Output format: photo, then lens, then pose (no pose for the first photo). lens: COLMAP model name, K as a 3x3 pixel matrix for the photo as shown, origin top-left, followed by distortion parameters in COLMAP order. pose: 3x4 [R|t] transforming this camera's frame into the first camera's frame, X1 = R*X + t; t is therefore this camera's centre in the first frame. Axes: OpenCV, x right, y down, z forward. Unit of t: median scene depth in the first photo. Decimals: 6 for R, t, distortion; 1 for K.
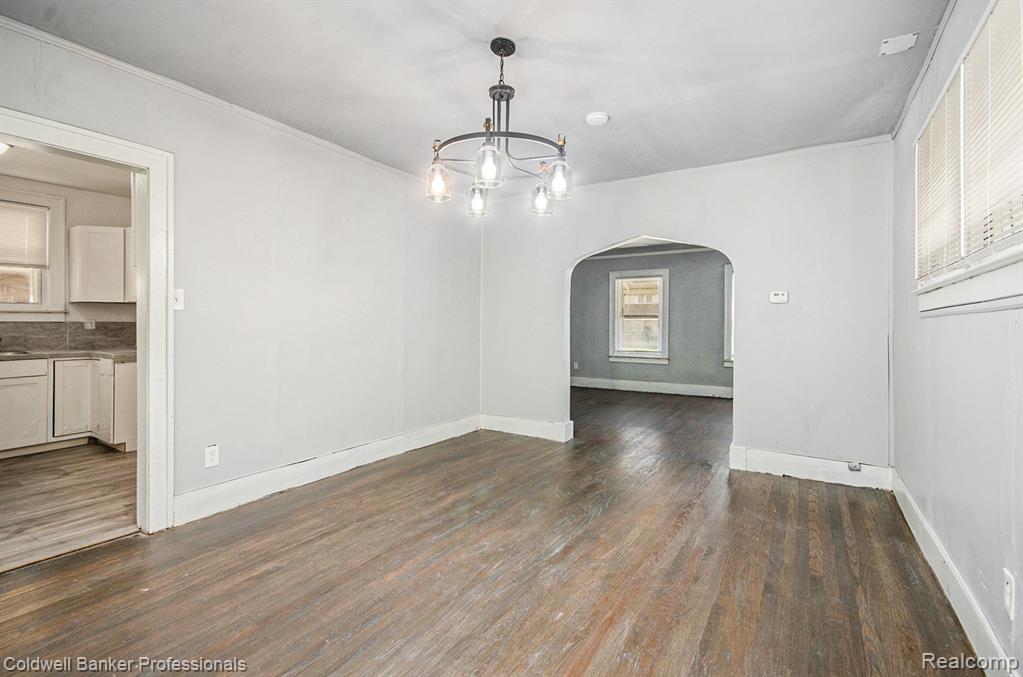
lens RADIAL K [[472.4, 0, 487.6], [0, 472.4, 324.3], [0, 0, 1]] dist [0.000617, -0.000145]
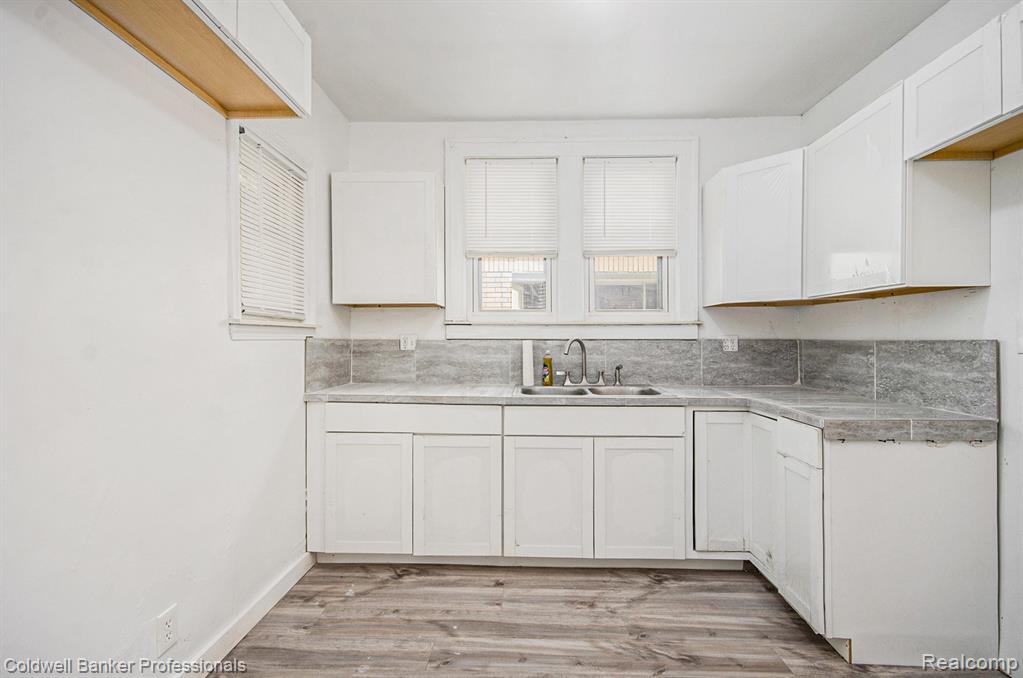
lens RADIAL K [[485.7, 0, 511.7], [0, 485.7, 342.7], [0, 0, 1]] dist [0.019644, 0.000013]
pose [[0.535509, 0.007406, -0.844497, -0.509624], [-0.002208, 0.999970, 0.007369, -0.004932], [0.844527, -0.002081, 0.535510, 0.478374]]
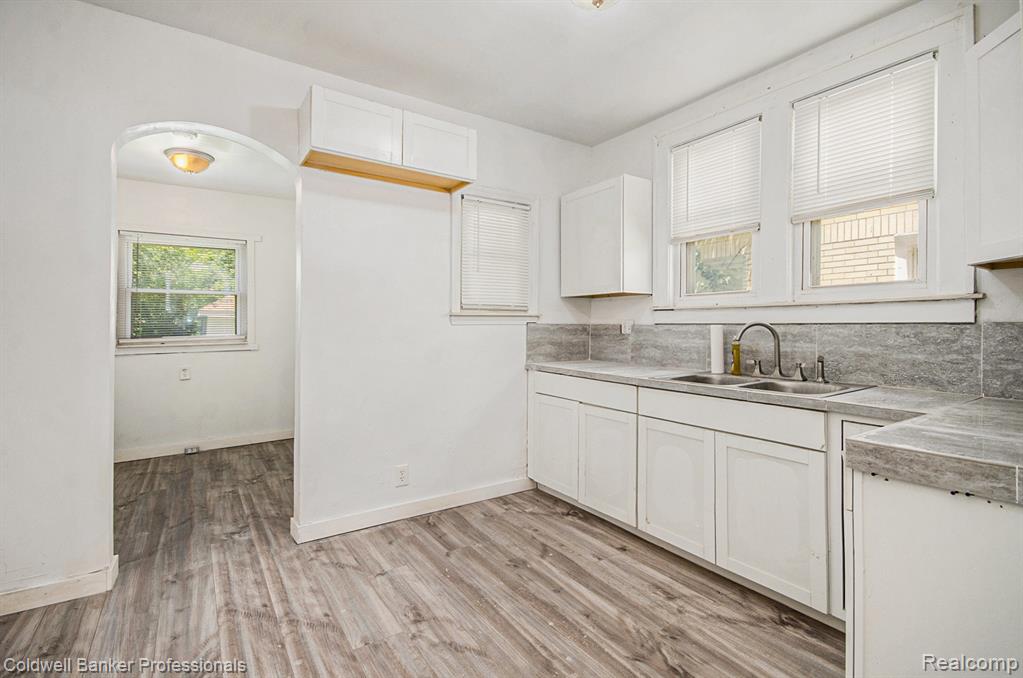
lens RADIAL K [[472.4, 0, 487.6], [0, 472.4, 324.8], [0, 0, 1]] dist [0.000617, -0.000145]
pose [[-0.394288, 0.002175, -0.918984, -0.393297], [0.001739, 0.999997, 0.001620, -0.004766], [0.918985, -0.000959, -0.394291, 0.807579]]
